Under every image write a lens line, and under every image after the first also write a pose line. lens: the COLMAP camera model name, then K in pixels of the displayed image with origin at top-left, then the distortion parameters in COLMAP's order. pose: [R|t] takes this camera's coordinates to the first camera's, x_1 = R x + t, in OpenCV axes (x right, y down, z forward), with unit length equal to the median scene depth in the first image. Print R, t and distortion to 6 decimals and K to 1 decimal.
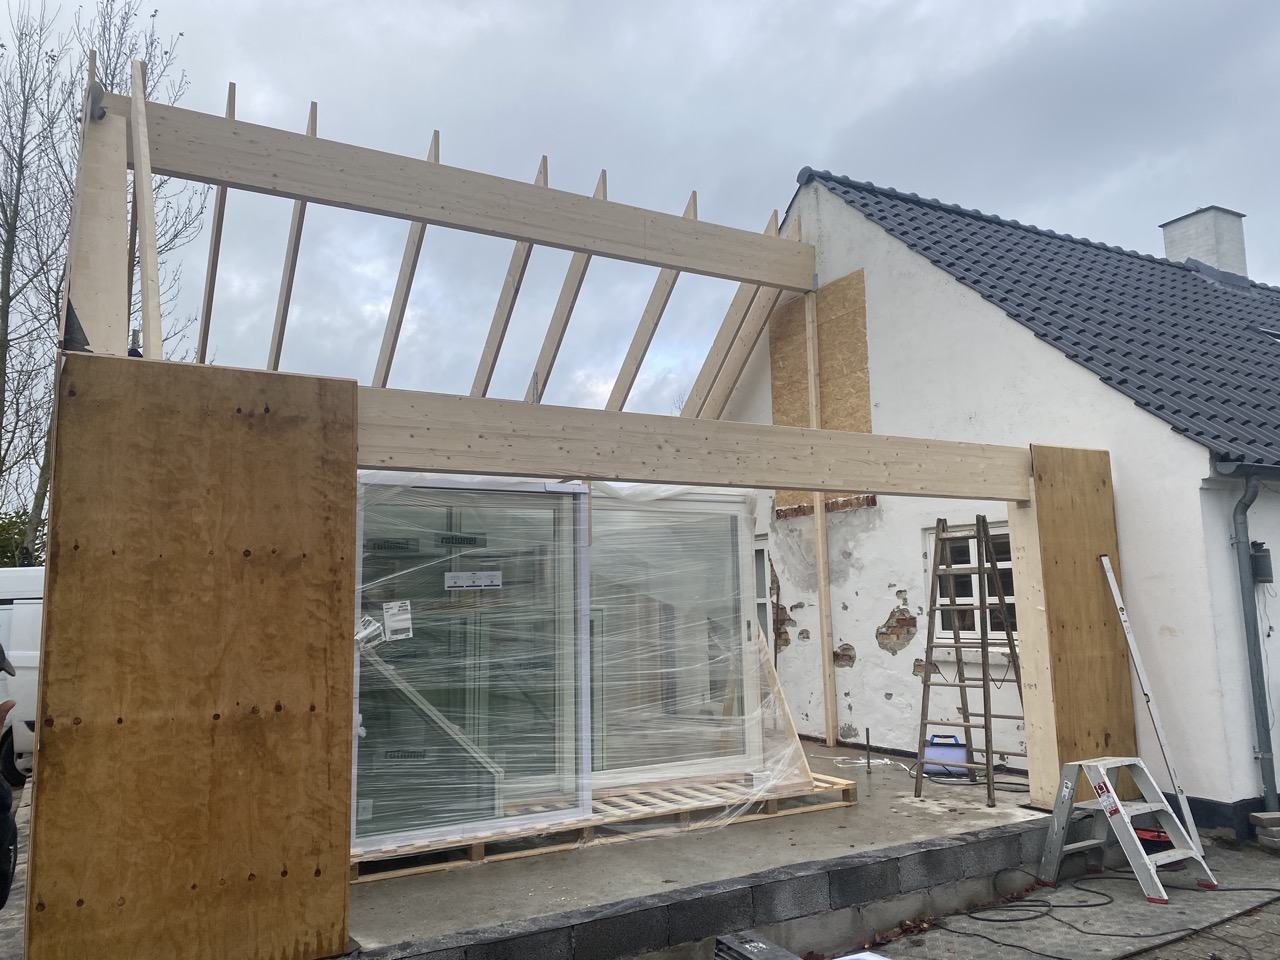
lens RADIAL K [[967.8, 0, 640.0], [0, 967.8, 480.0], [0, 0, 1]] dist [0.020887, -0.009355]
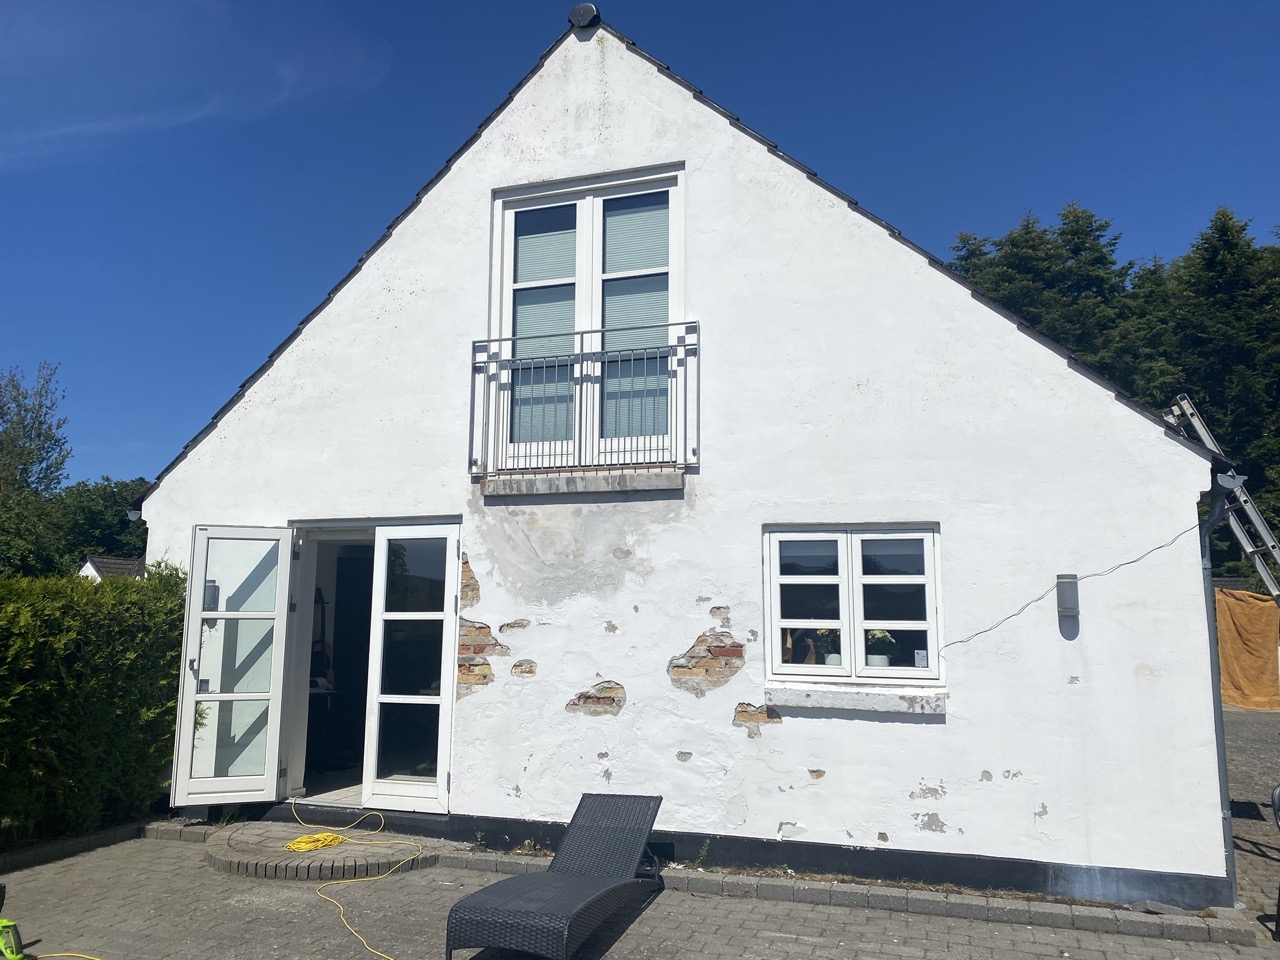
lens RADIAL K [[967.8, 0, 640.0], [0, 967.8, 480.0], [0, 0, 1]] dist [0.020887, -0.009355]
pose [[0.745897, 0.122166, 0.654762, -0.244076], [-0.106949, 0.992247, -0.063299, 0.068665], [-0.657419, -0.022812, 0.753180, 0.473420]]
